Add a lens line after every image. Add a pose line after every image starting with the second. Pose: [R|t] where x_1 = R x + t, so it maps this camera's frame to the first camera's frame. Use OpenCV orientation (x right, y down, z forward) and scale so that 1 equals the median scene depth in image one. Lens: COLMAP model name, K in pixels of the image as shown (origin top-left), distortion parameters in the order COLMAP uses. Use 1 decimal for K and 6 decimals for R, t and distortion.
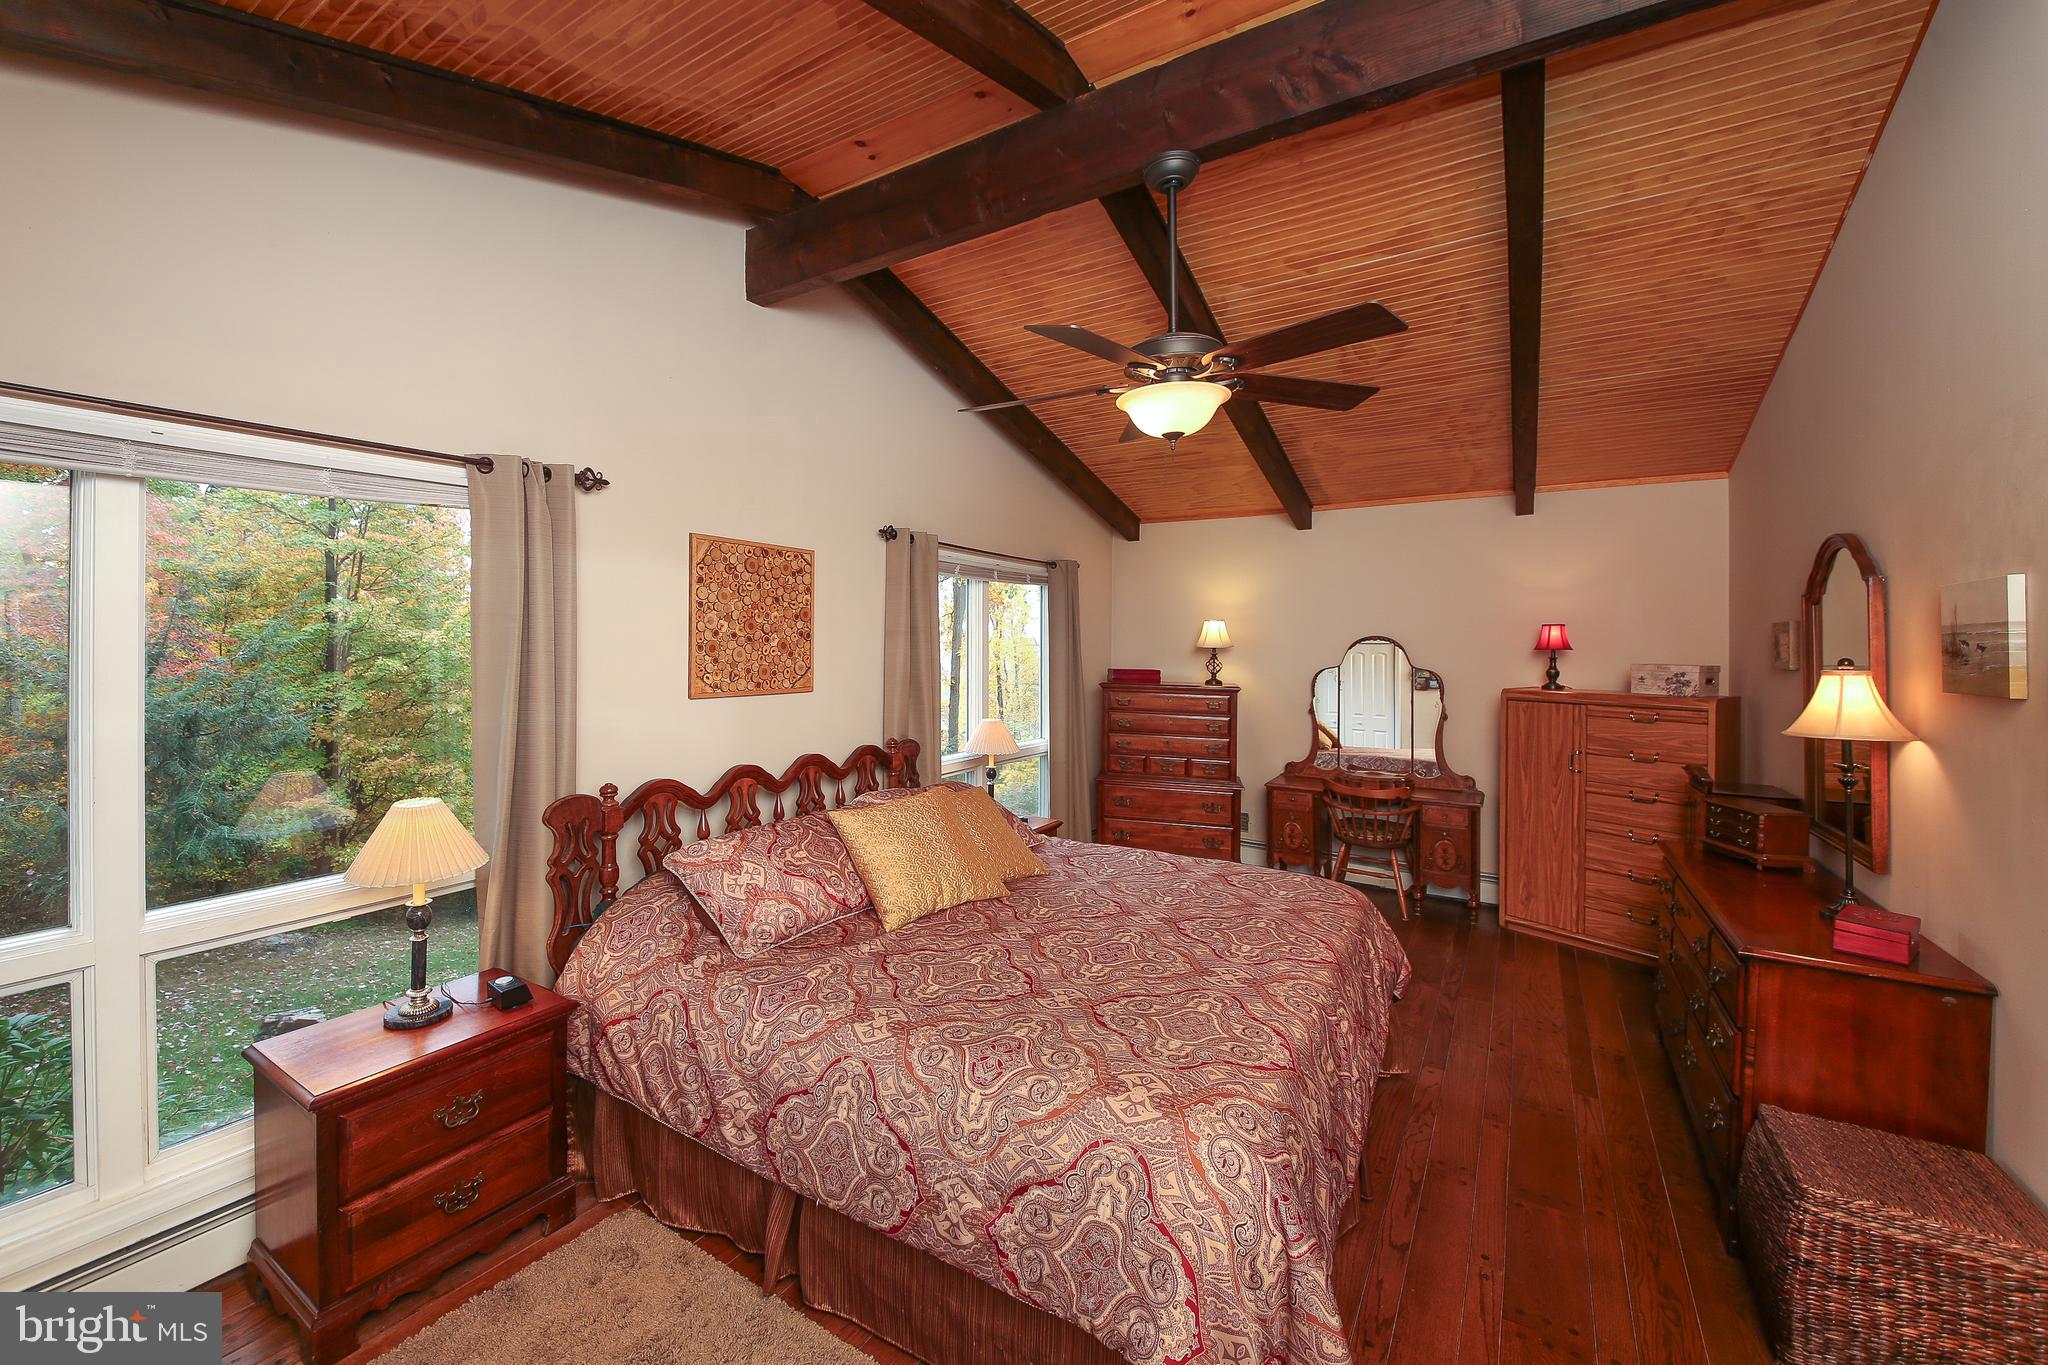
lens RADIAL K [[755.3, 0, 989.3], [0, 755.3, 653.1], [0, 0, 1]] dist [0.002210, -0.000897]
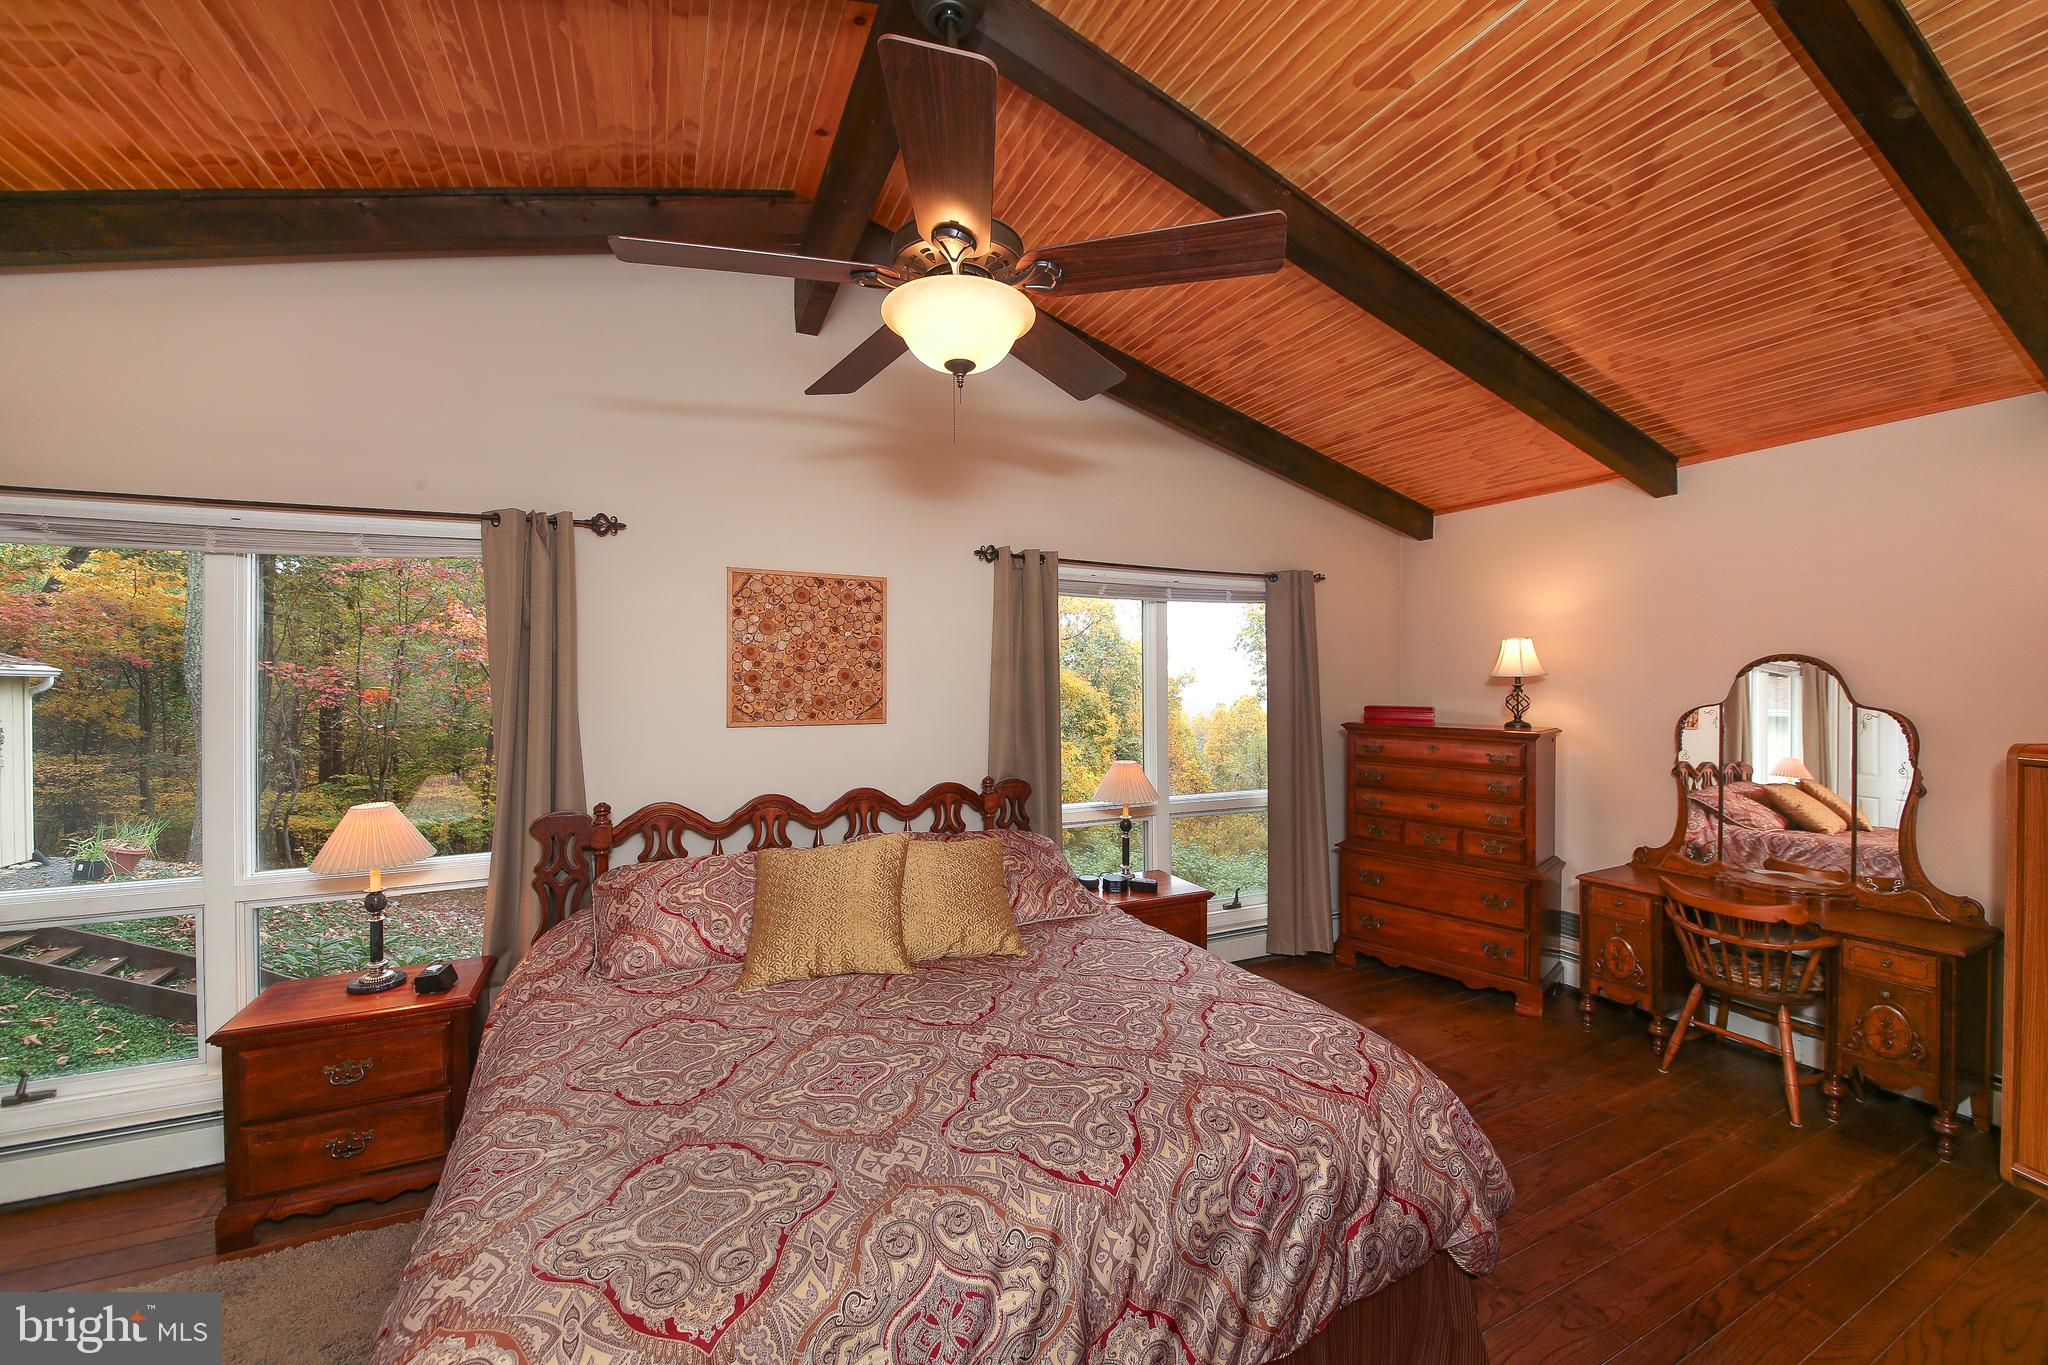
lens RADIAL K [[755.3, 0, 1021.7], [0, 755.3, 684.2], [0, 0, 1]] dist [0.002210, -0.000897]
pose [[0.876703, -0.003260, -0.481021, 0.381829], [0.000431, 0.999982, -0.005993, 0.006580], [0.481032, 0.005047, 0.876689, 0.240414]]
